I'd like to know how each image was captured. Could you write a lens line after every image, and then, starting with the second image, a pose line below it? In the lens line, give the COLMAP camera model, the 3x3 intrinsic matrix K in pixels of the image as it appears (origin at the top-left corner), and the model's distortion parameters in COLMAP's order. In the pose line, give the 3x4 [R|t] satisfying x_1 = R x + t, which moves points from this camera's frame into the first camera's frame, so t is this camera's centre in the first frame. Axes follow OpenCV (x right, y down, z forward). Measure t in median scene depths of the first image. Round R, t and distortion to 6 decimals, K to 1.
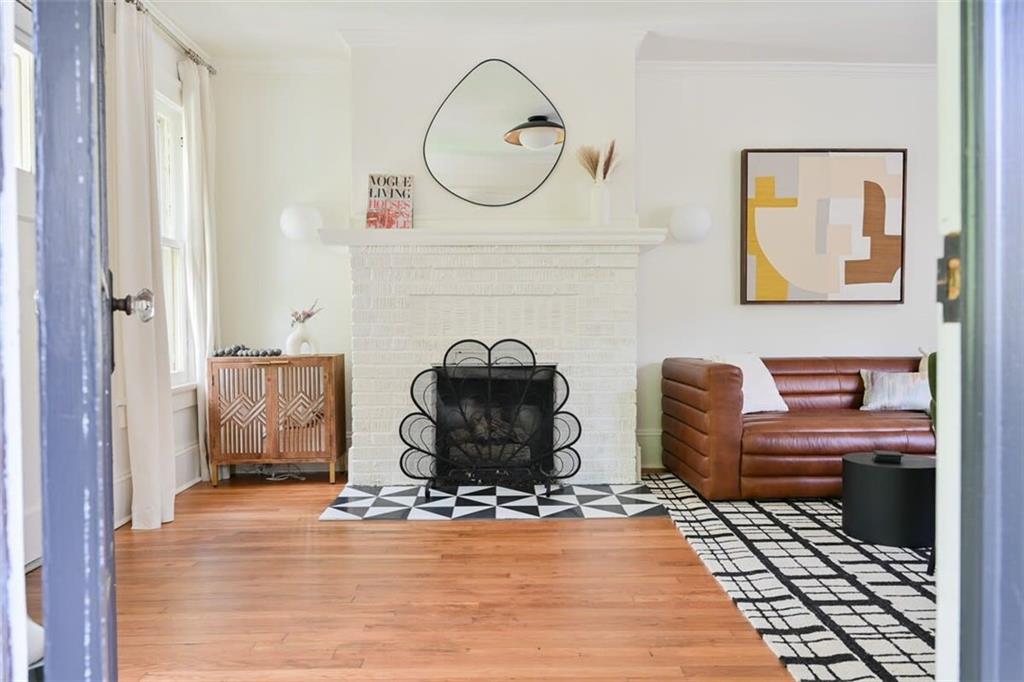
lens RADIAL K [[708.4, 0, 513.6], [0, 708.4, 345.5], [0, 0, 1]] dist [-0.011358, -0.005558]
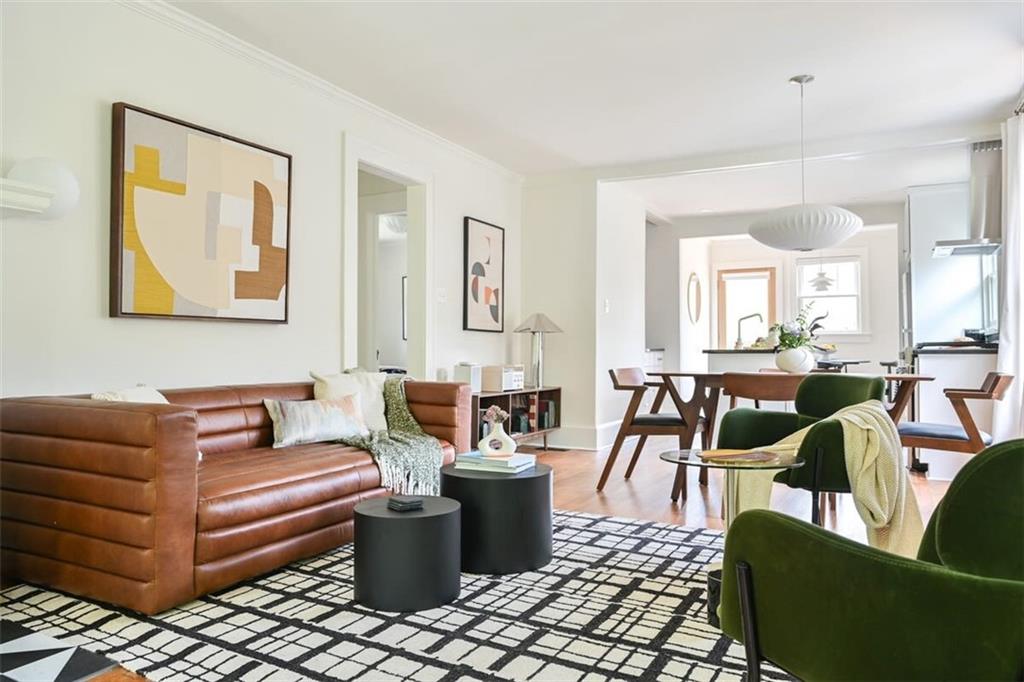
lens RADIAL K [[708.4, 0, 513.6], [0, 708.4, 345.5], [0, 0, 1]] dist [-0.011358, -0.005558]
pose [[0.484651, 0.008832, 0.874663, -0.112272], [0.016031, 0.999691, -0.018978, -0.010467], [-0.874560, 0.023219, 0.484360, 0.330047]]
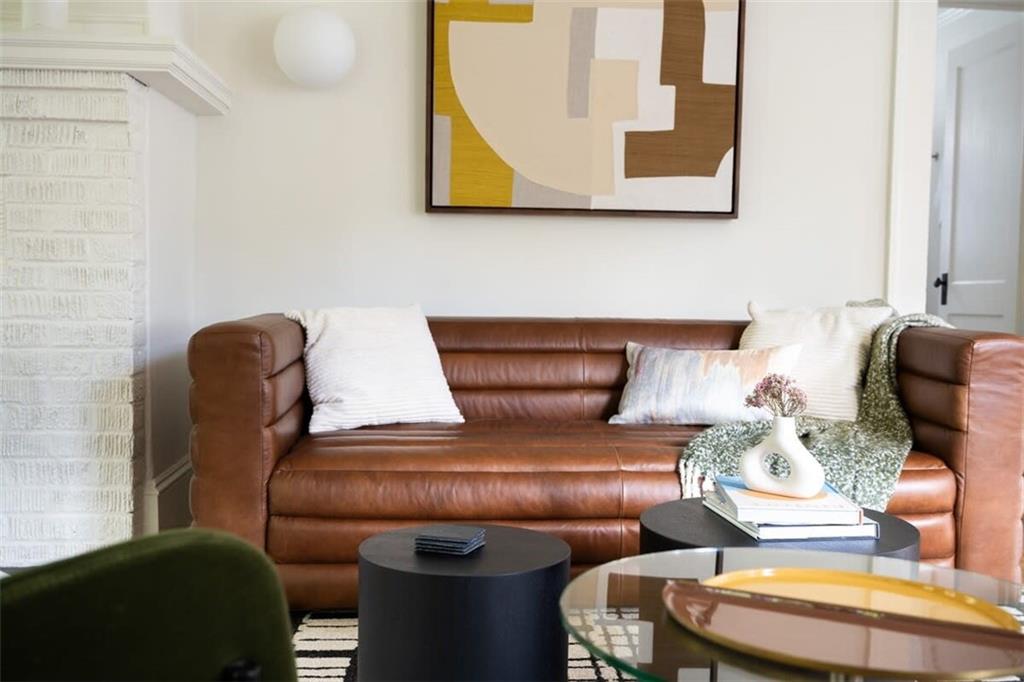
lens RADIAL K [[1054.3, 0, 512.0], [0, 1054.3, 341.0], [0, 0, 1]] dist [-0.007160, -0.002594]
pose [[0.998287, 0.017685, 0.055770, 0.374684], [-0.019489, 0.999298, 0.031980, 0.010049], [-0.055165, -0.033012, 0.997931, 0.252615]]
